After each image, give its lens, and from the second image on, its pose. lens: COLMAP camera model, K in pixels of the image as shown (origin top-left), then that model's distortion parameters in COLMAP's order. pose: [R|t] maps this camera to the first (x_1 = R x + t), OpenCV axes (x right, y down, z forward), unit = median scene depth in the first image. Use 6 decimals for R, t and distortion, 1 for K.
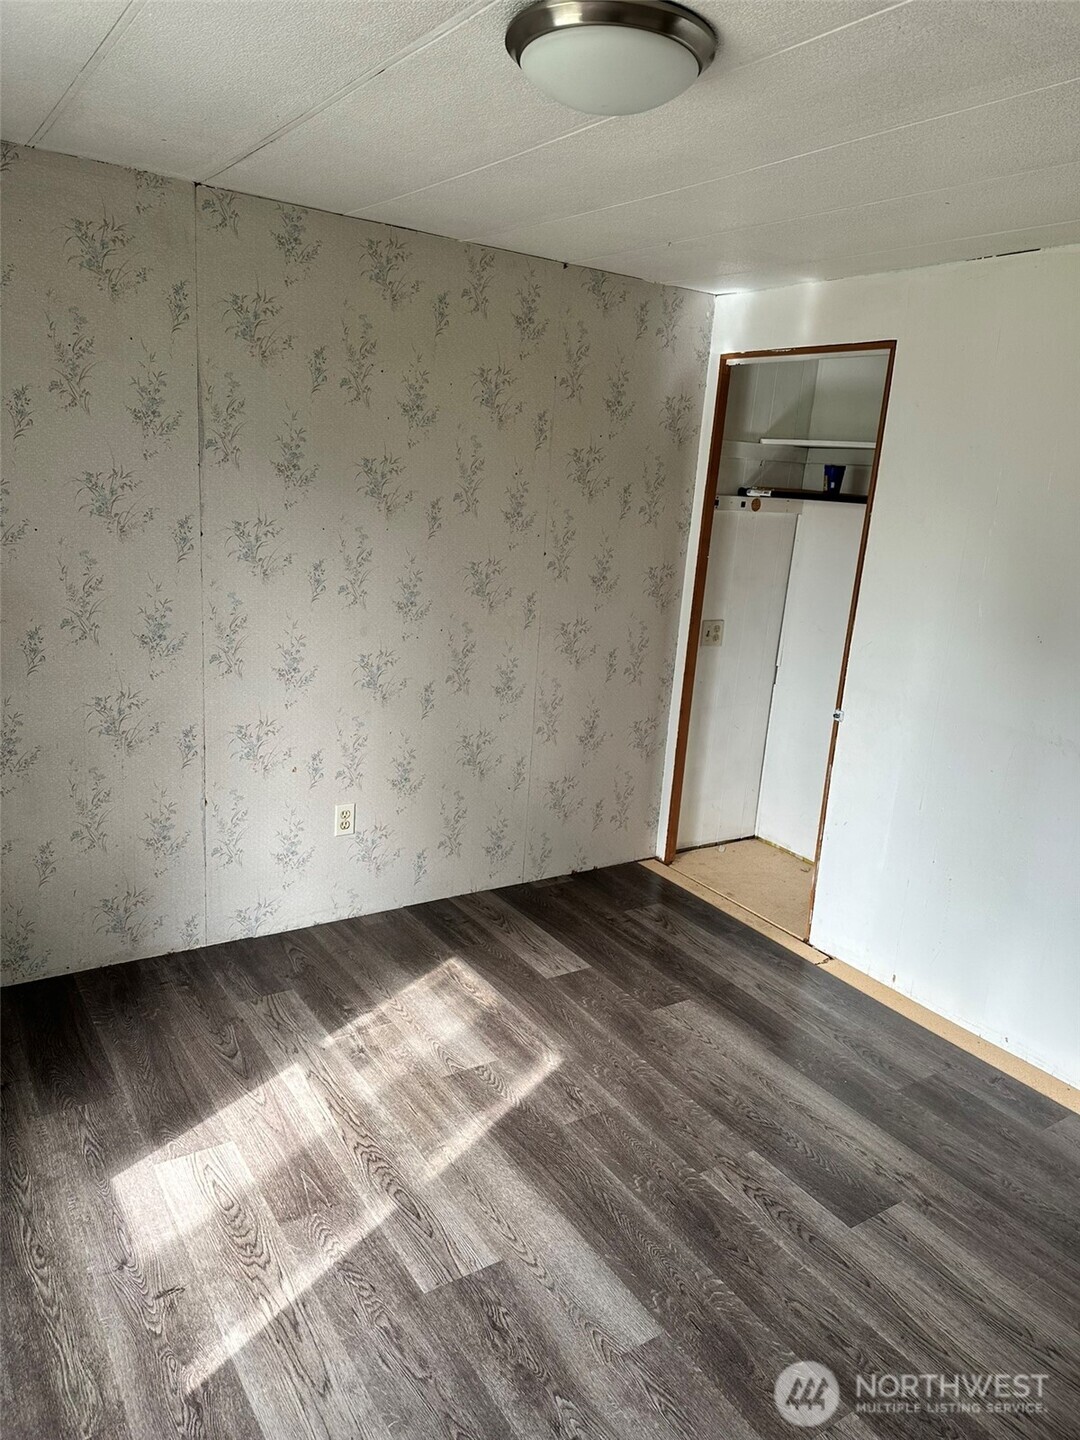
lens RADIAL K [[1008.1, 0, 540.0], [0, 1008.1, 720.0], [0, 0, 1]] dist [0.049334, -0.049562]
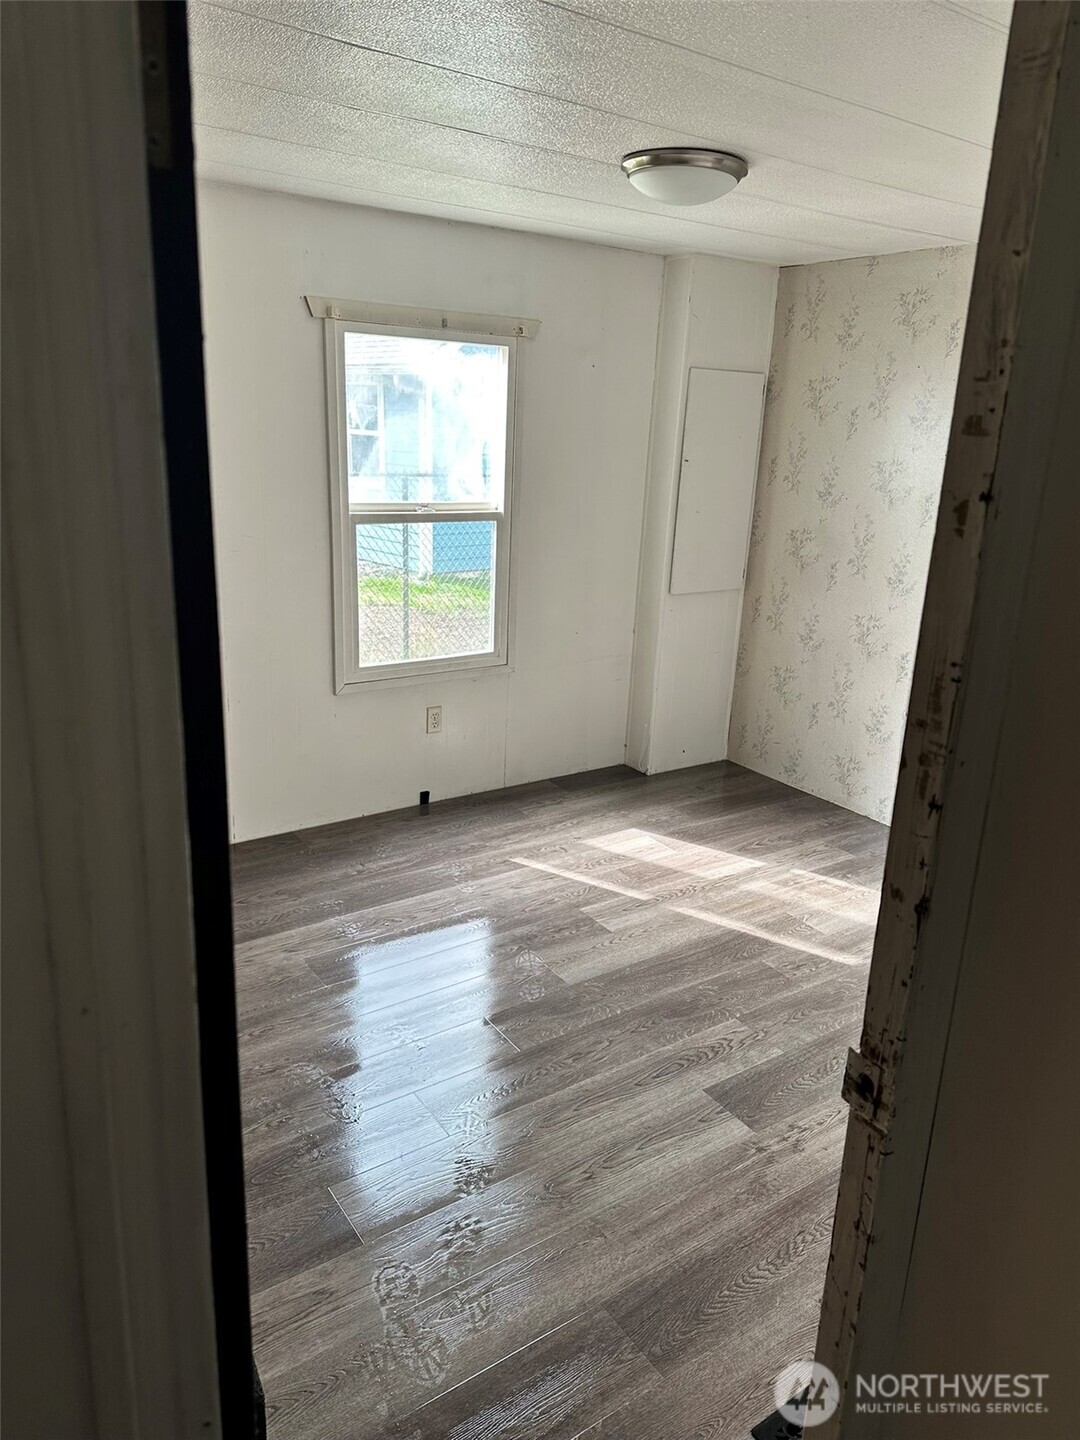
lens RADIAL K [[984.9, 0, 534.3], [0, 984.9, 726.3], [0, 0, 1]] dist [0.058238, -0.091600]
pose [[0.005498, 0.220965, -0.975266, 1.235541], [-0.280441, 0.936484, 0.210598, -0.053580], [0.959855, 0.272347, 0.067117, 0.615662]]
